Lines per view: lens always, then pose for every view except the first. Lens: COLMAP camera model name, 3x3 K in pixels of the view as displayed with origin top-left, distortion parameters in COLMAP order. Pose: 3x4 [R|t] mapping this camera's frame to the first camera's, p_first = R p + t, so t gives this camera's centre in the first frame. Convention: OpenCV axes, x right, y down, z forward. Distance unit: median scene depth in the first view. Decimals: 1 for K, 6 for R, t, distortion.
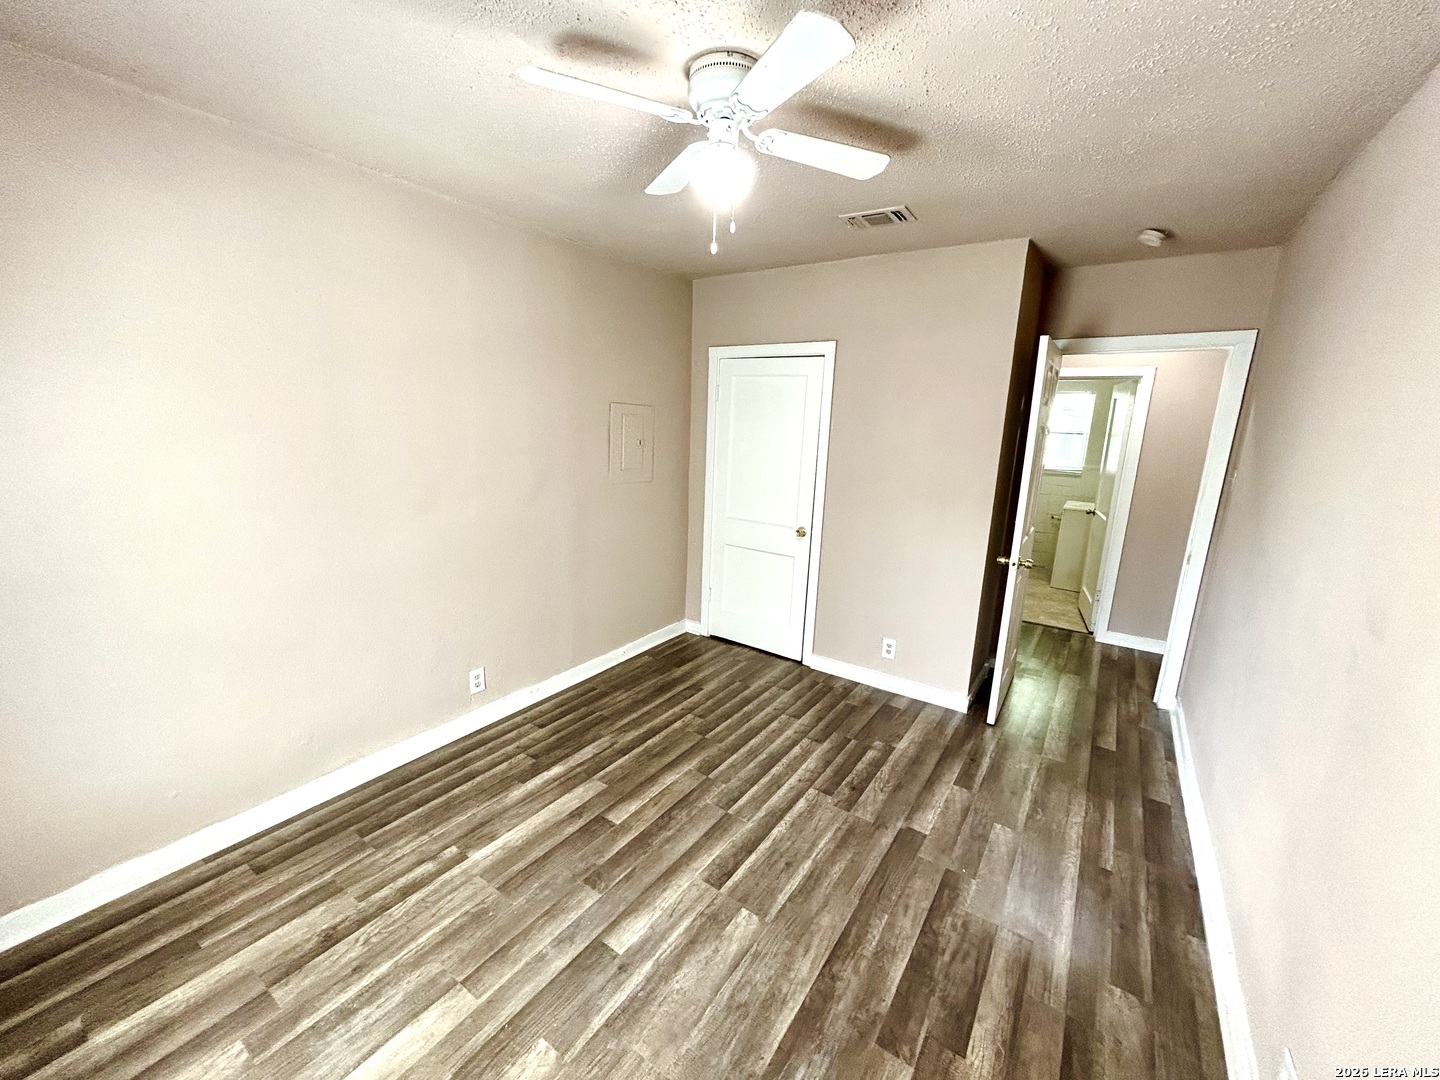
lens RADIAL K [[576.1, 0, 720.0], [0, 576.1, 540.0], [0, 0, 1]] dist [0.002546, 0.000515]
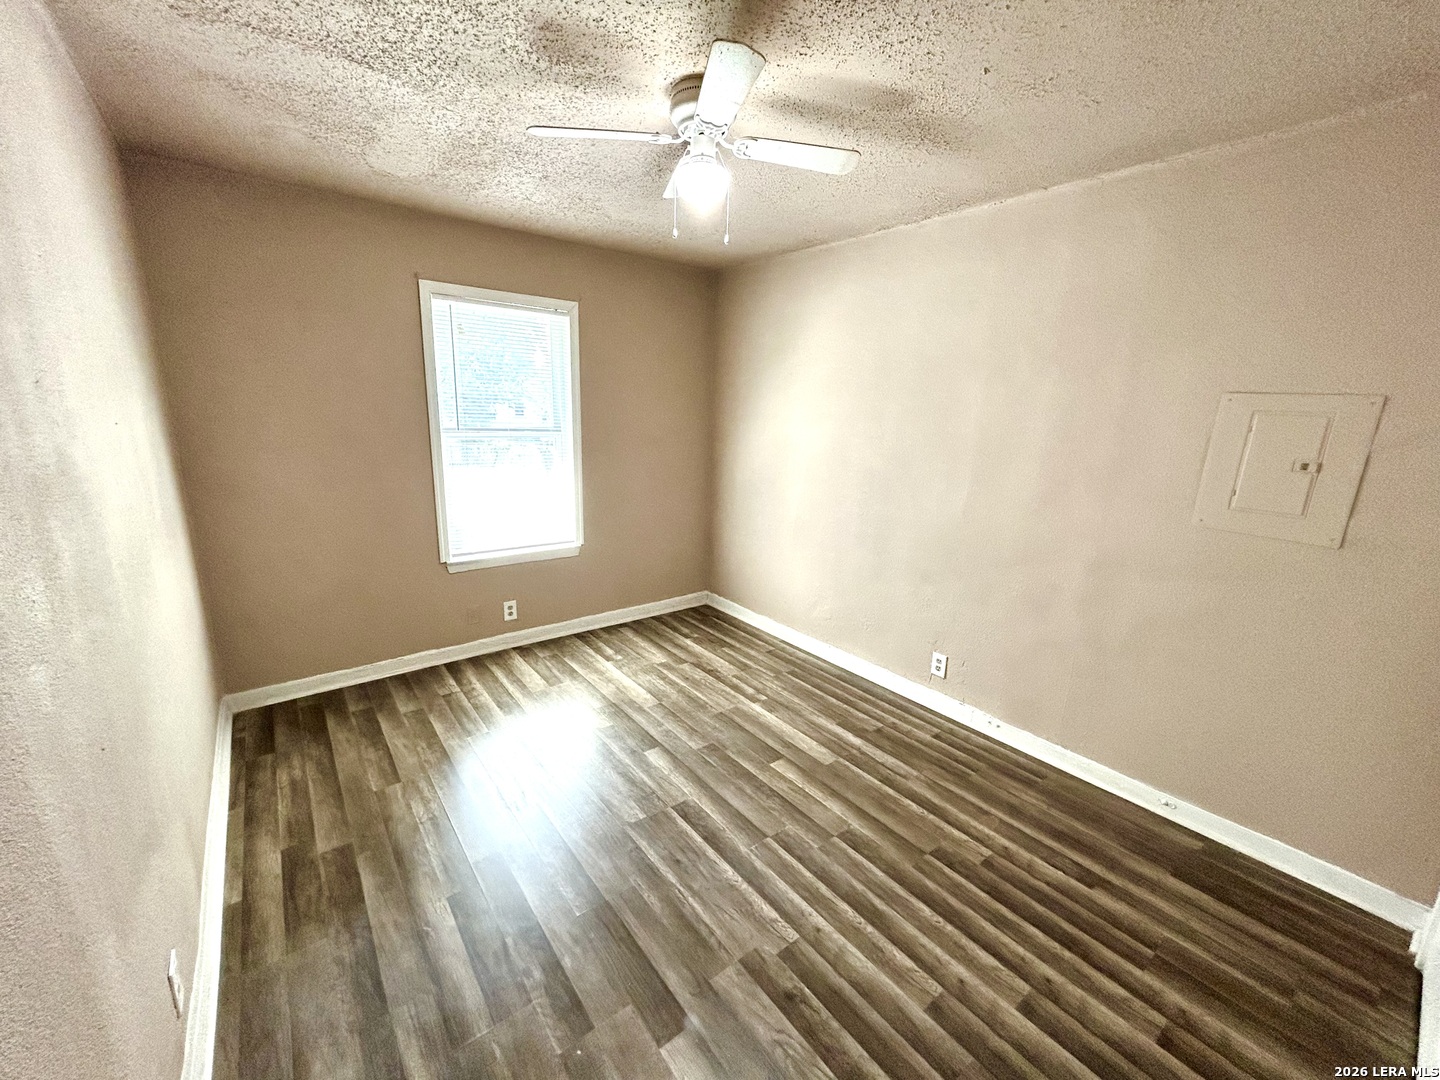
lens RADIAL K [[576.1, 0, 720.0], [0, 576.1, 540.0], [0, 0, 1]] dist [0.002546, 0.000515]
pose [[-0.291663, 0.177198, -0.939965, 0.807293], [-0.242613, 0.936851, 0.251892, -0.172200], [0.925242, 0.301515, -0.230254, 1.009077]]
